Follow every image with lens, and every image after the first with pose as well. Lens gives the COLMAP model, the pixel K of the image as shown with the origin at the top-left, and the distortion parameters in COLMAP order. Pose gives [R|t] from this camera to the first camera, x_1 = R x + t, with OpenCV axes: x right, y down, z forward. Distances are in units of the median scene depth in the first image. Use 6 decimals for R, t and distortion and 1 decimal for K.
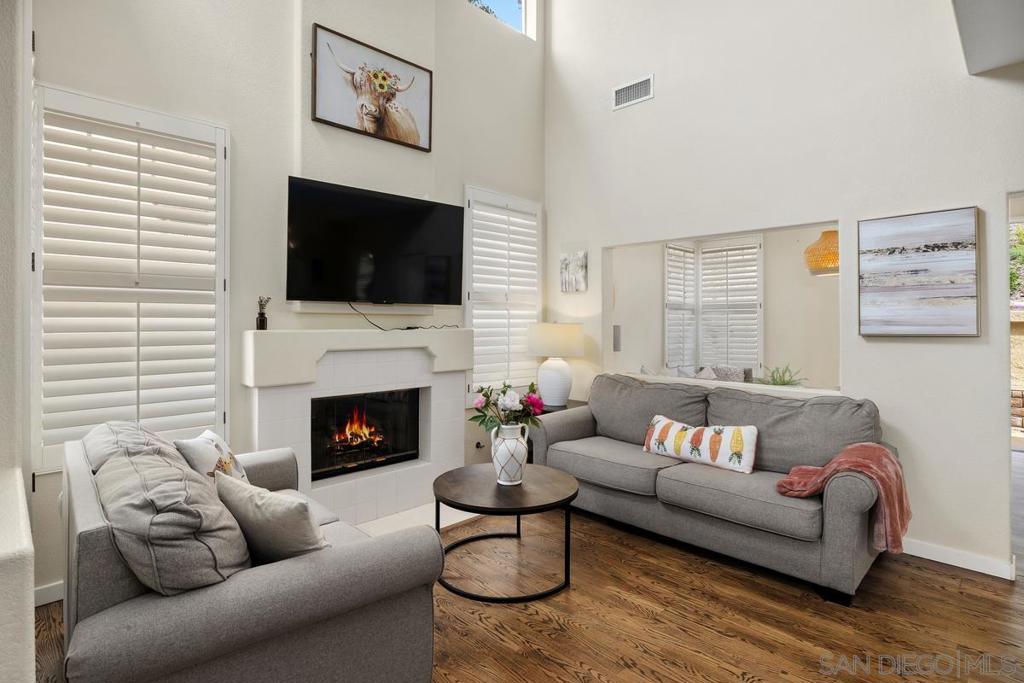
lens RADIAL K [[520.1, 0, 509.4], [0, 520.1, 313.6], [0, 0, 1]] dist [-0.003748, -0.000774]
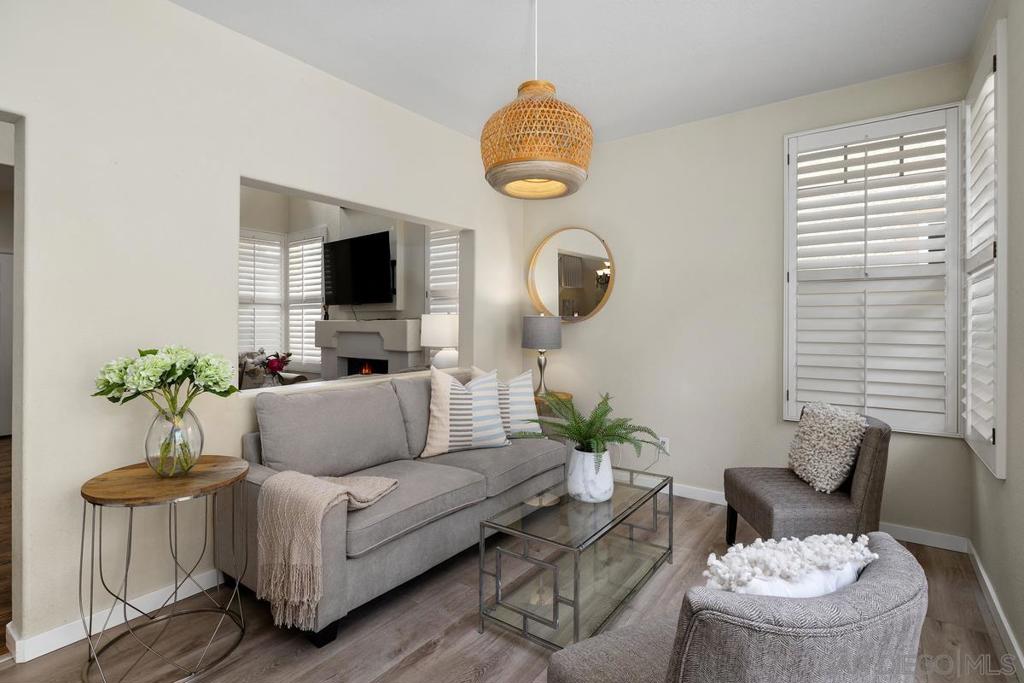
lens RADIAL K [[490.9, 0, 513.4], [0, 490.9, 325.8], [0, 0, 1]] dist [-0.000990, -0.000254]
pose [[0.162235, -0.002145, -0.986750, 1.388804], [0.010966, 0.999940, -0.000371, 0.054372], [0.986691, -0.010760, 0.162249, 1.249589]]
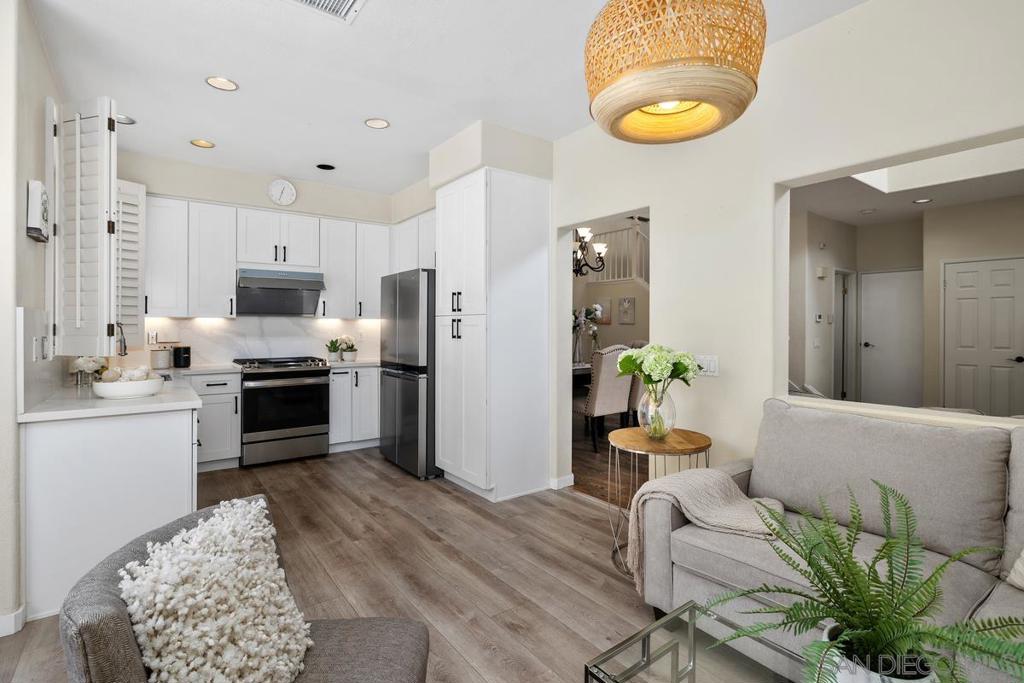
lens RADIAL K [[490.9, 0, 513.4], [0, 490.9, 325.8], [0, 0, 1]] dist [-0.000990, -0.000254]
pose [[-0.990214, -0.001130, 0.139551, 0.907314], [-0.003667, 0.999833, -0.017926, 0.056785], [-0.139508, -0.018263, -0.990053, 1.741025]]
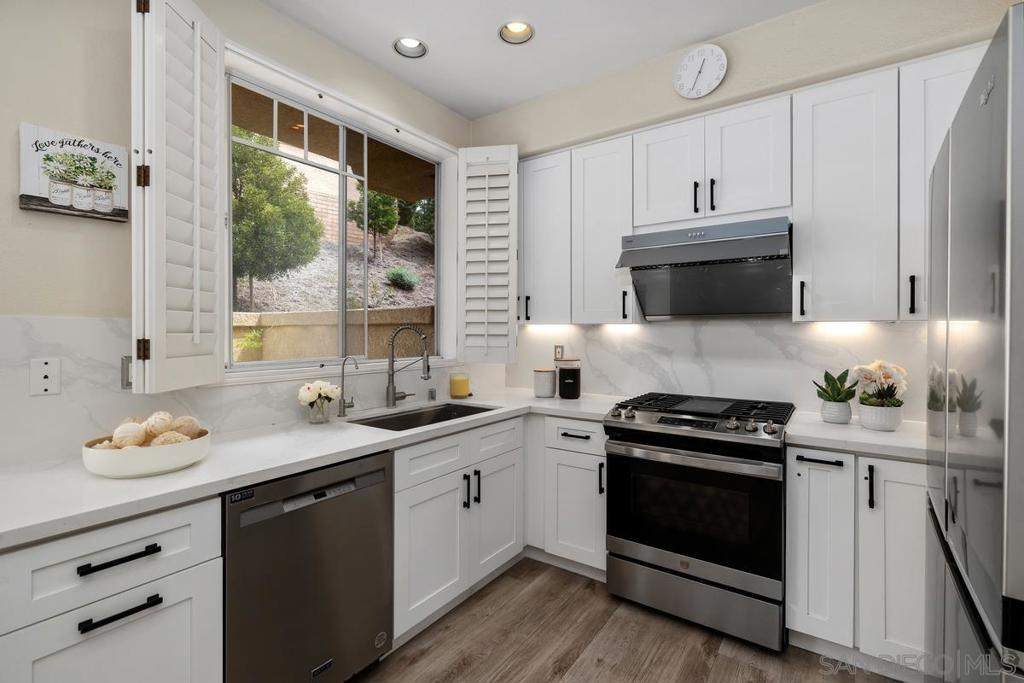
lens RADIAL K [[468.0, 0, 512.4], [0, 468.0, 332.2], [0, 0, 1]] dist [-0.001544, -0.000317]
pose [[-0.177743, -0.002640, 0.984073, 1.140781], [-0.017689, 0.999843, -0.000513, 0.031403], [-0.983918, -0.017498, -0.177762, 0.852968]]
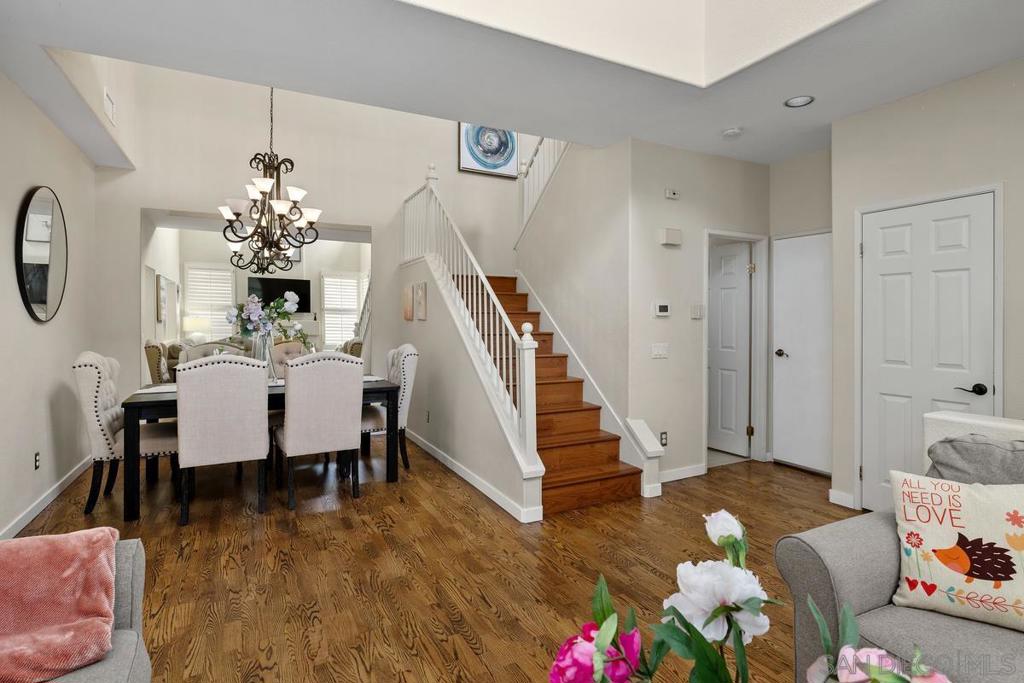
lens RADIAL K [[518.8, 0, 513.2], [0, 518.8, 317.7], [0, 0, 1]] dist [-0.001759, 0.000162]
pose [[-0.951534, -0.001473, 0.307540, 0.012654], [-0.007596, 0.999796, -0.018714, 0.029873], [-0.307450, -0.020143, -0.951351, 1.013269]]
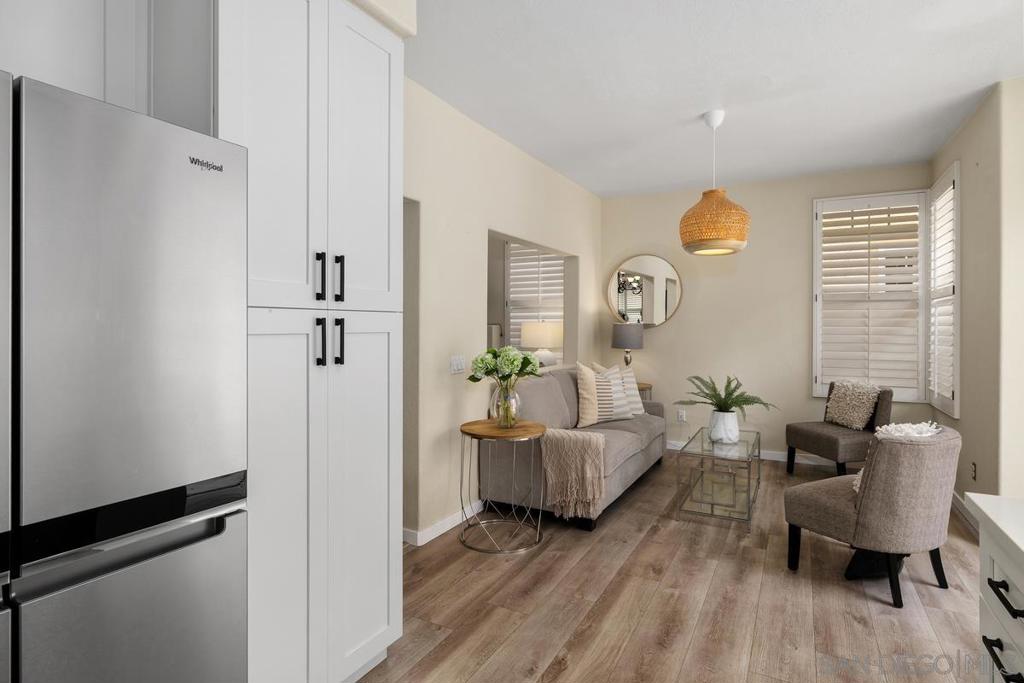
lens RADIAL K [[536.1, 0, 510.8], [0, 536.1, 325.6], [0, 0, 1]] dist [-0.001775, 0.000594]
pose [[0.290806, -0.001994, -0.956780, 1.709412], [0.013443, 0.999908, 0.002002, 0.030445], [0.956688, -0.013445, 0.290806, 0.698178]]
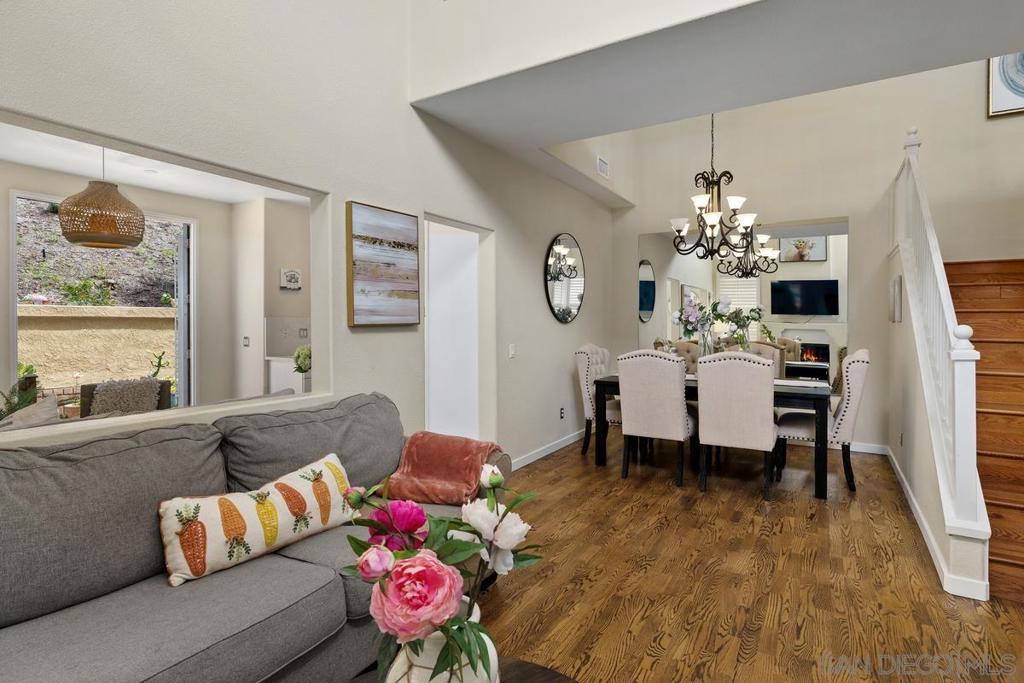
lens RADIAL K [[518.3, 0, 510.2], [0, 518.3, 323.8], [0, 0, 1]] dist [-0.003499, 0.000299]
pose [[-0.229340, -0.006458, 0.973325, -0.260611], [-0.016881, 0.999854, 0.002657, 0.028077], [-0.973200, -0.015821, -0.229416, 0.848927]]
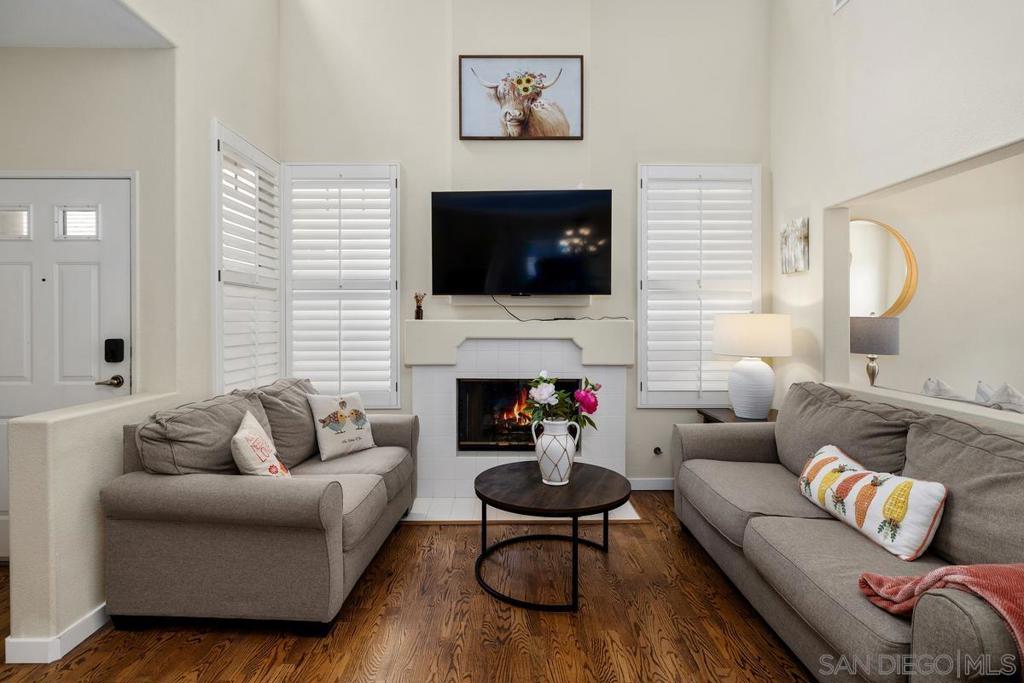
lens RADIAL K [[518.8, 0, 513.2], [0, 518.8, 317.7], [0, 0, 1]] dist [-0.001759, 0.000162]
pose [[0.716376, -0.005891, -0.697689, 0.486892], [0.011100, 0.999934, 0.002954, 0.022491], [0.697626, -0.009861, 0.716395, 0.235465]]
